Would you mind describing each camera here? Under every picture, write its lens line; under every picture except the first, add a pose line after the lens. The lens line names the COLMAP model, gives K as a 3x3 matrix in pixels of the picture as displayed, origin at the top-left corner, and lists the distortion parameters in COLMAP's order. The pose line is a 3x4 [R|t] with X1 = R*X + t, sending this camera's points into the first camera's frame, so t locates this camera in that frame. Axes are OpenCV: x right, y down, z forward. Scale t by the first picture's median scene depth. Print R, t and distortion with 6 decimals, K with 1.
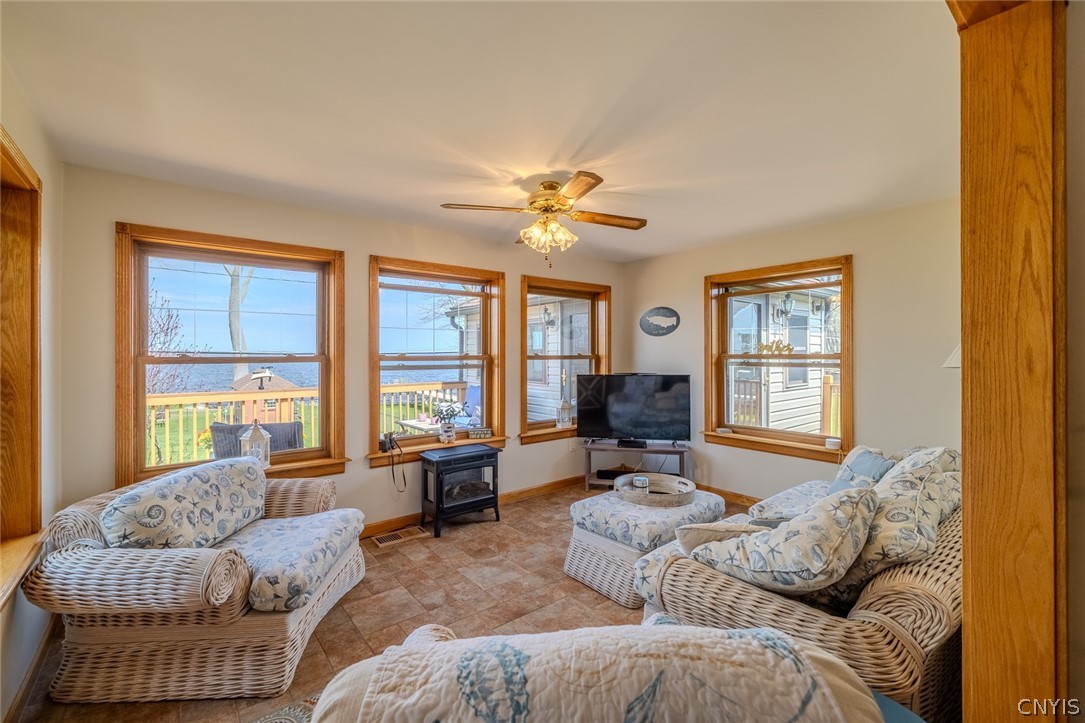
lens RADIAL K [[456.0, 0, 538.7], [0, 456.0, 354.0], [0, 0, 1]] dist [-0.000619, -0.000323]
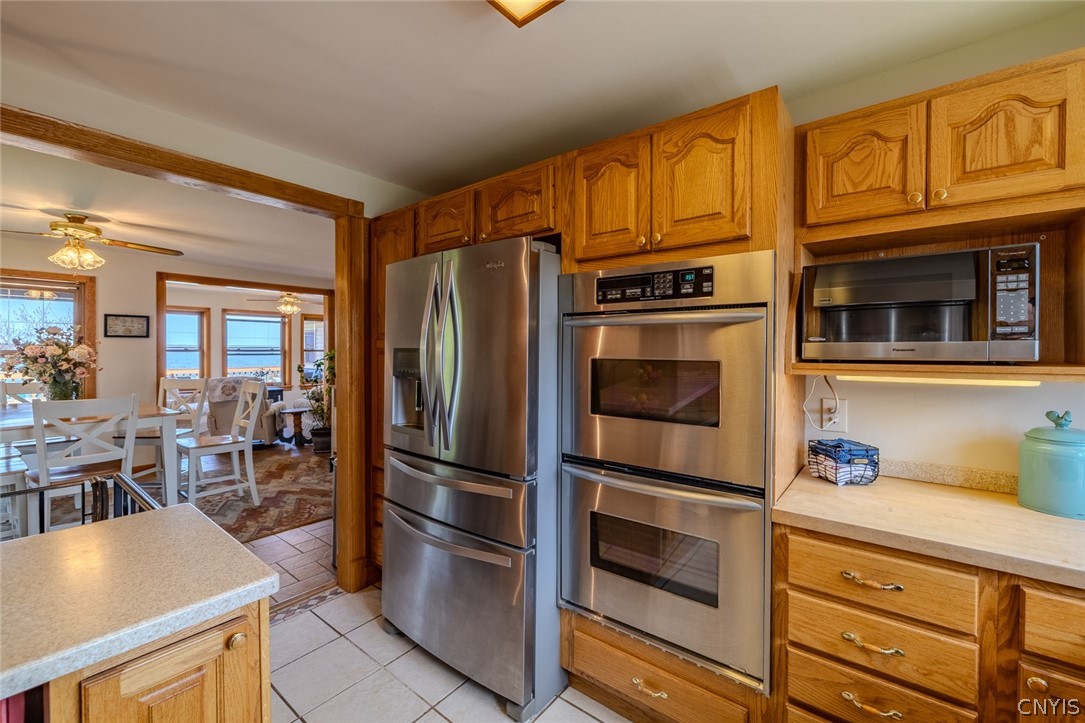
lens RADIAL K [[456.0, 0, 538.7], [0, 456.0, 354.0], [0, 0, 1]] dist [-0.000619, -0.000323]
pose [[0.977124, 0.003999, 0.212631, 0.631131], [-0.006617, 0.999911, 0.011602, -0.008455], [-0.212566, -0.012743, 0.977064, -1.438542]]
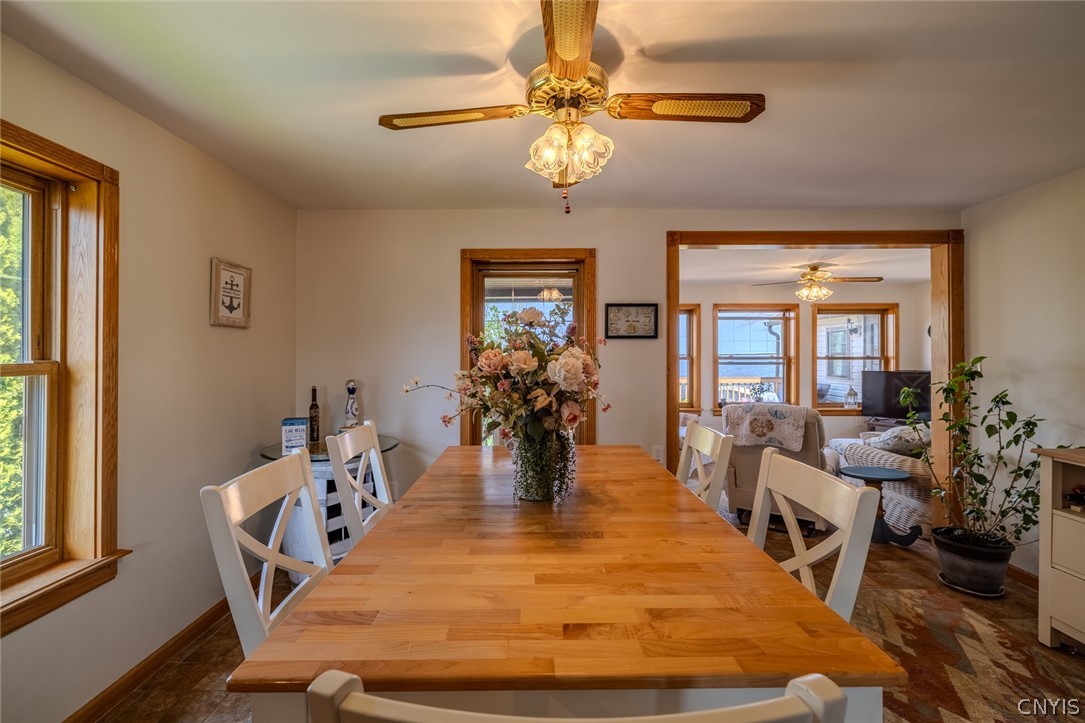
lens RADIAL K [[456.0, 0, 538.7], [0, 456.0, 354.0], [0, 0, 1]] dist [-0.000619, -0.000323]
pose [[0.778884, -0.000113, -0.627168, 0.206003], [-0.000201, 1.000000, -0.000430, -0.004988], [0.627168, 0.000461, 0.778884, -0.760493]]
